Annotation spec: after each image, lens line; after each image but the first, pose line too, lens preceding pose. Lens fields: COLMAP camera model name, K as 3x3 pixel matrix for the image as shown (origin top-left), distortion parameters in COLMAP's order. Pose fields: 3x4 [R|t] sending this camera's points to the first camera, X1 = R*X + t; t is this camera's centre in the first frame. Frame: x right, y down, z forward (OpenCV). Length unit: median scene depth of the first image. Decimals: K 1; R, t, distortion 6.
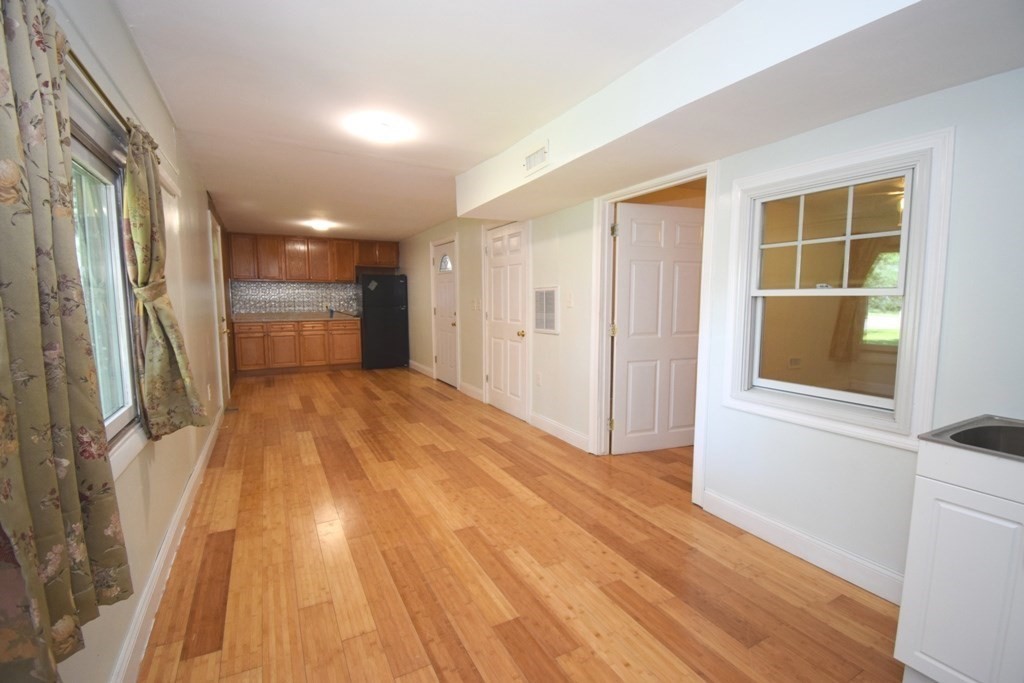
lens RADIAL K [[455.2, 0, 516.8], [0, 455.2, 343.3], [0, 0, 1]] dist [0.021536, -0.025522]
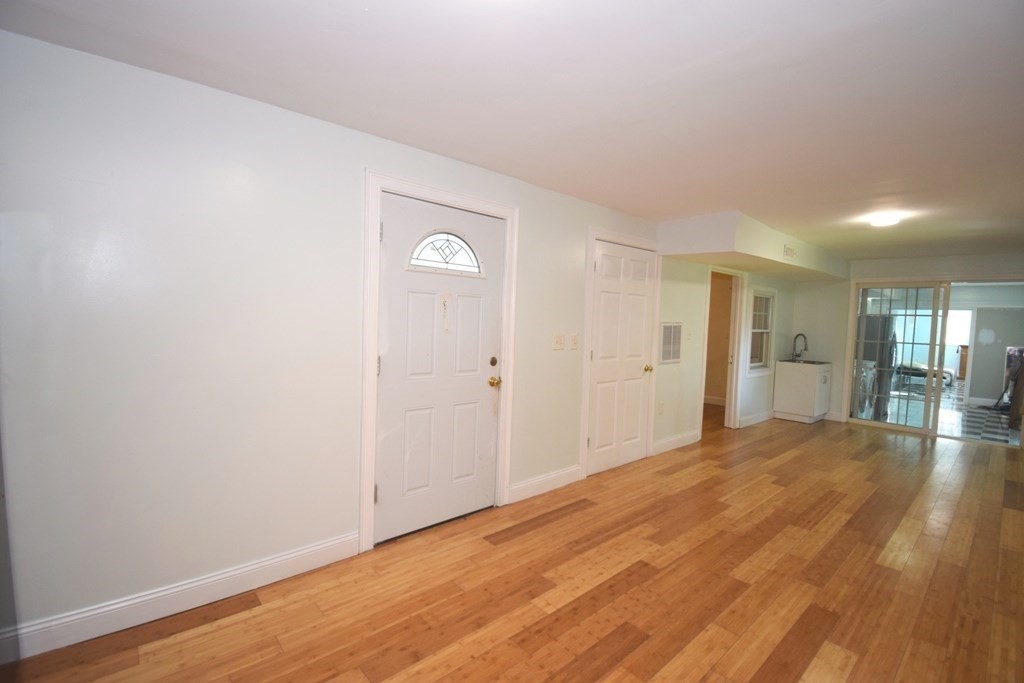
lens RADIAL K [[455.2, 0, 516.8], [0, 455.2, 343.3], [0, 0, 1]] dist [0.021536, -0.025522]
pose [[-0.231096, -0.064769, 0.970773, -0.962199], [0.060922, 0.994860, 0.080879, -0.190024], [-0.971022, 0.077832, -0.225962, 1.662930]]
